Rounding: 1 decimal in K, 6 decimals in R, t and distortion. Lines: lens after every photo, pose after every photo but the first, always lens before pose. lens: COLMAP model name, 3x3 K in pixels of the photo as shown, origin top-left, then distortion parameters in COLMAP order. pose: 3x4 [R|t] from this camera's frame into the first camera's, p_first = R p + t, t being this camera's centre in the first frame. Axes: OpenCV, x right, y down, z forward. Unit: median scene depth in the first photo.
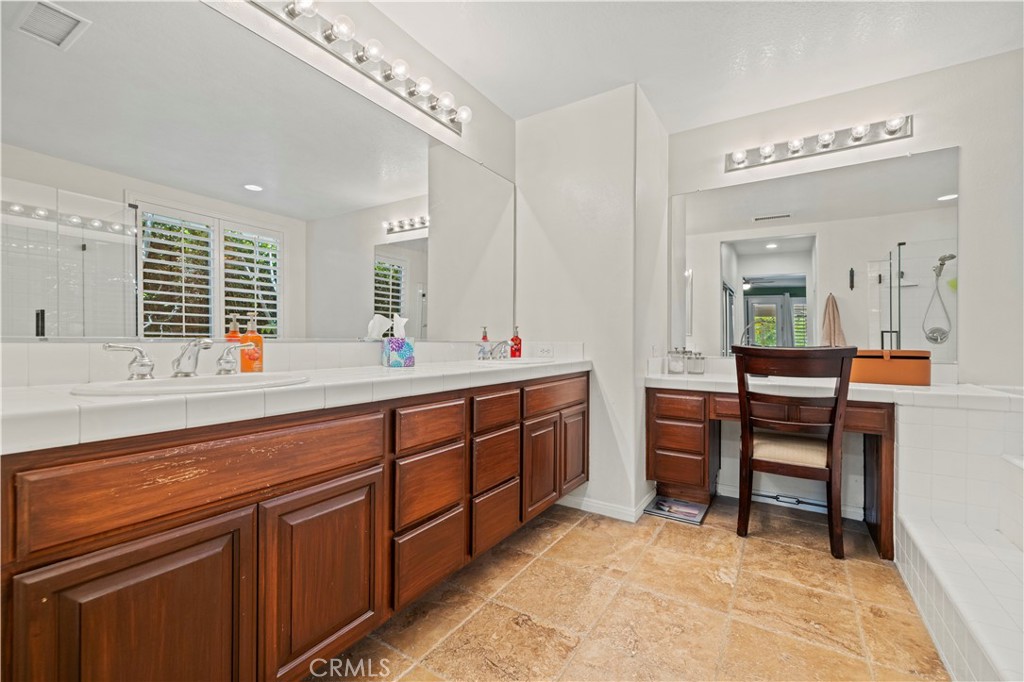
lens RADIAL K [[437.4, 0, 508.4], [0, 437.4, 343.7], [0, 0, 1]] dist [0.004811, 0.000208]
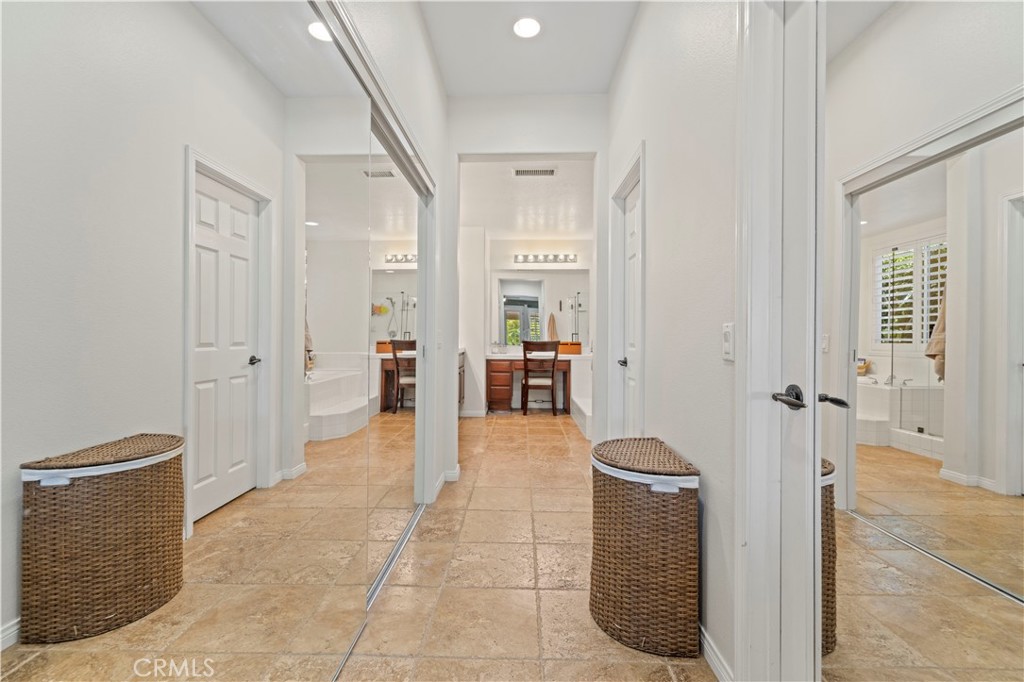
lens RADIAL K [[437.4, 0, 507.5], [0, 437.4, 340.6], [0, 0, 1]] dist [0.004811, 0.000208]
pose [[0.859042, -0.004069, 0.511888, -0.821388], [0.003641, 0.999992, 0.001839, 0.000330], [-0.511891, 0.000284, 0.859050, -1.089045]]
